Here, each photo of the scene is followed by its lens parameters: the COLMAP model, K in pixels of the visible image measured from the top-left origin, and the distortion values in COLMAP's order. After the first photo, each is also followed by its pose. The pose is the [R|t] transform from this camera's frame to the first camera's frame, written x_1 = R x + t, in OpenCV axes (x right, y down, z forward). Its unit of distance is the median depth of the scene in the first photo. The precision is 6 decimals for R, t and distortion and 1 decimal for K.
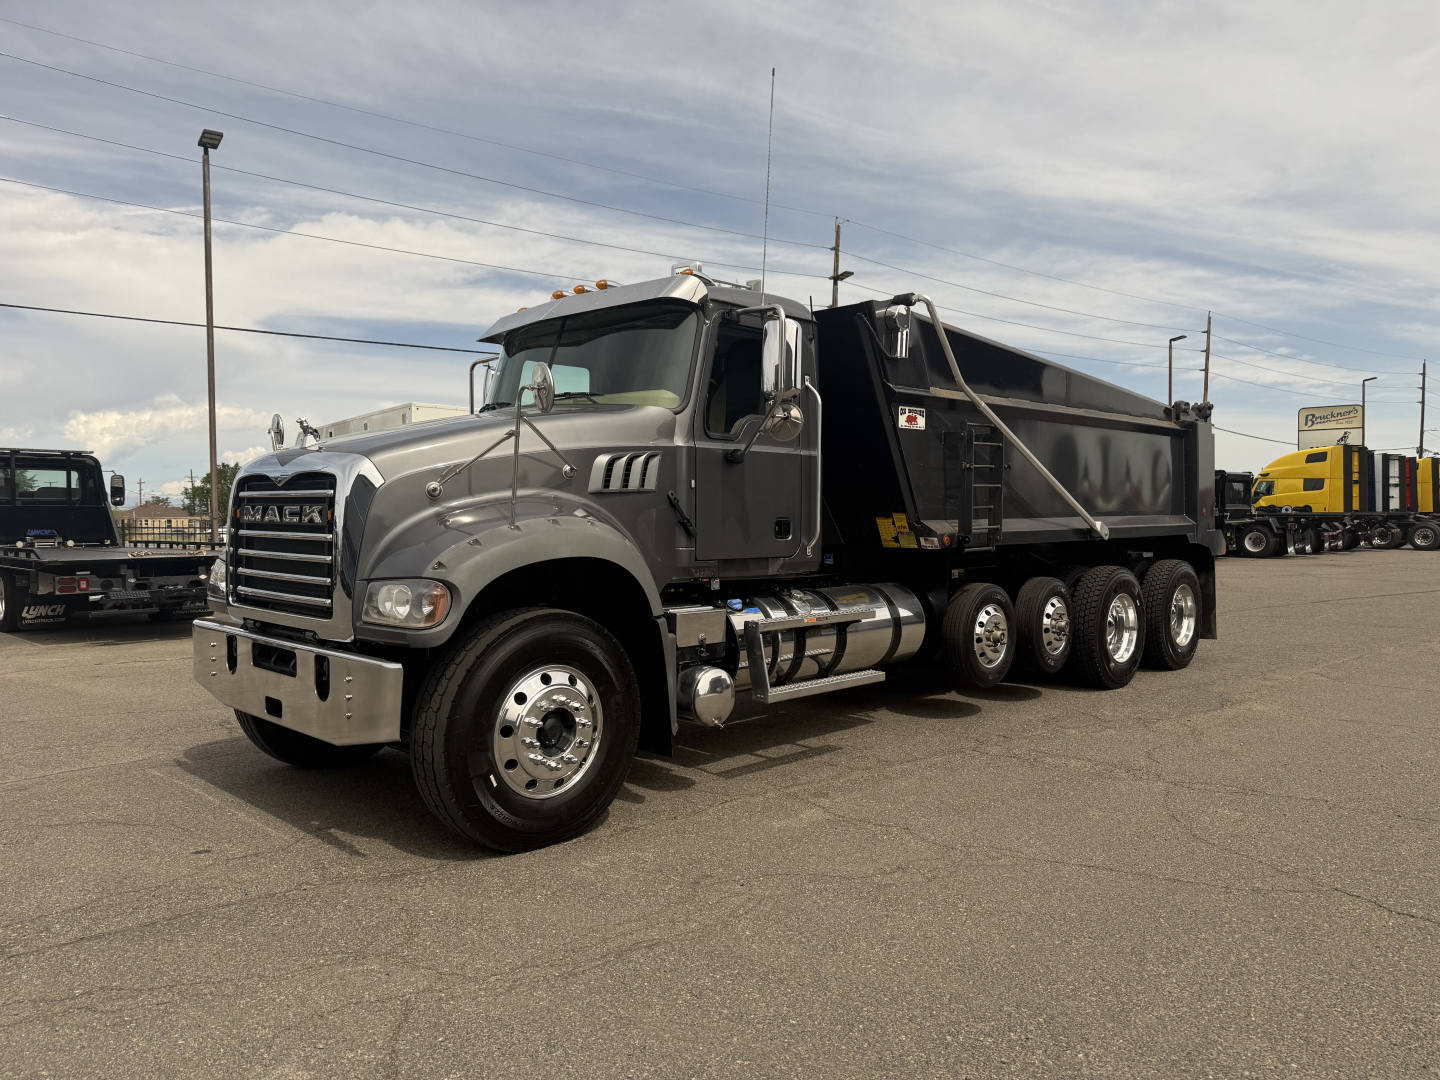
lens RADIAL K [[1039.9, 0, 706.8], [0, 1039.9, 535.0], [0, 0, 1]] dist [0.005577, -0.007685]
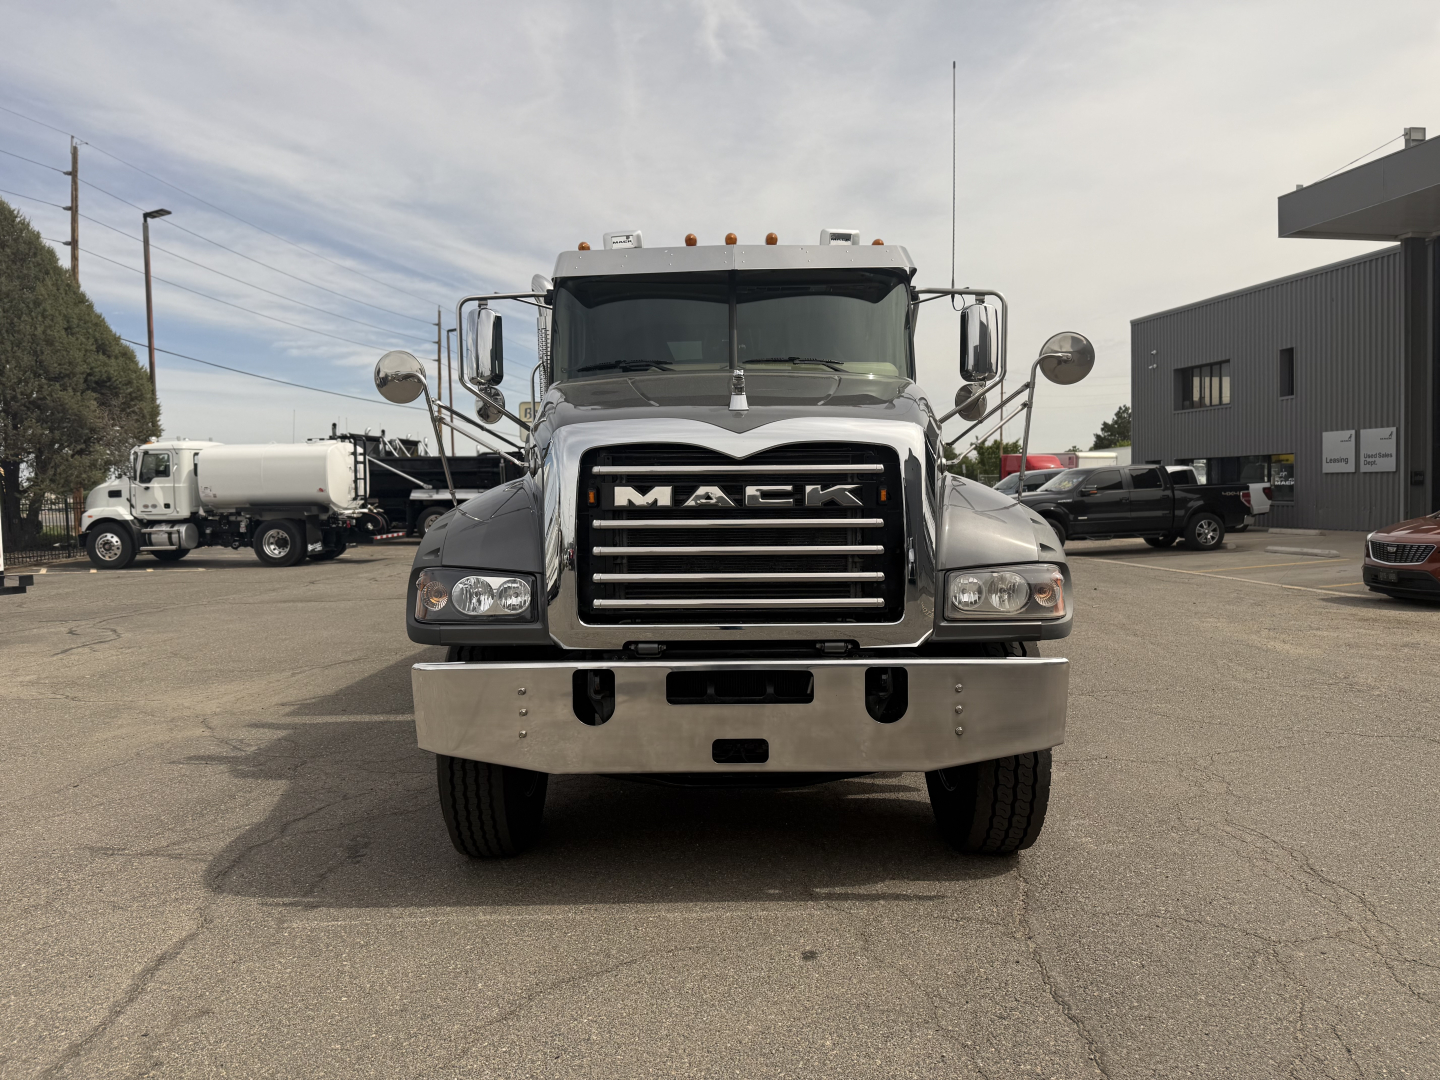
lens RADIAL K [[1039.9, 0, 706.8], [0, 1039.9, 535.0], [0, 0, 1]] dist [0.005577, -0.007685]
pose [[0.708965, -0.036508, 0.704298, -0.680425], [0.024277, 0.999331, 0.027363, -0.007754], [-0.704825, -0.002302, 0.709377, 0.349569]]
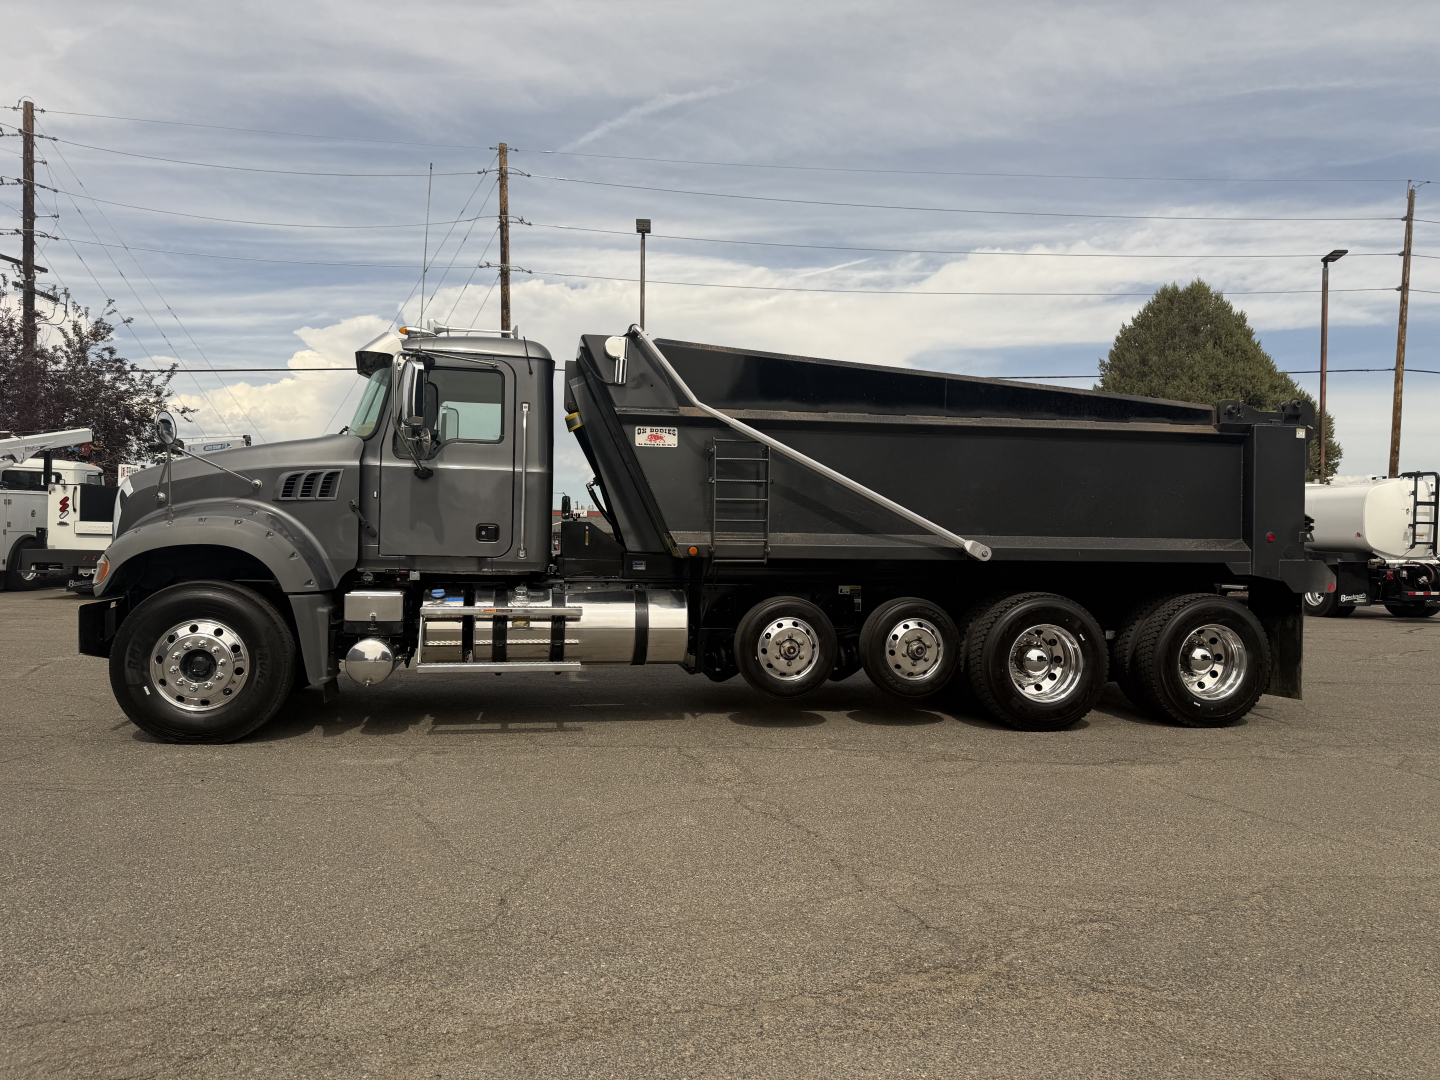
lens RADIAL K [[1008.3, 0, 676.5], [0, 1008.3, 541.2], [0, 0, 1]] dist [0.062751, -0.080738]
pose [[0.811466, 0.022485, -0.583967, 0.757502], [-0.031626, 0.999485, -0.005463, 0.001948], [0.583543, 0.022902, 0.811759, 0.143676]]
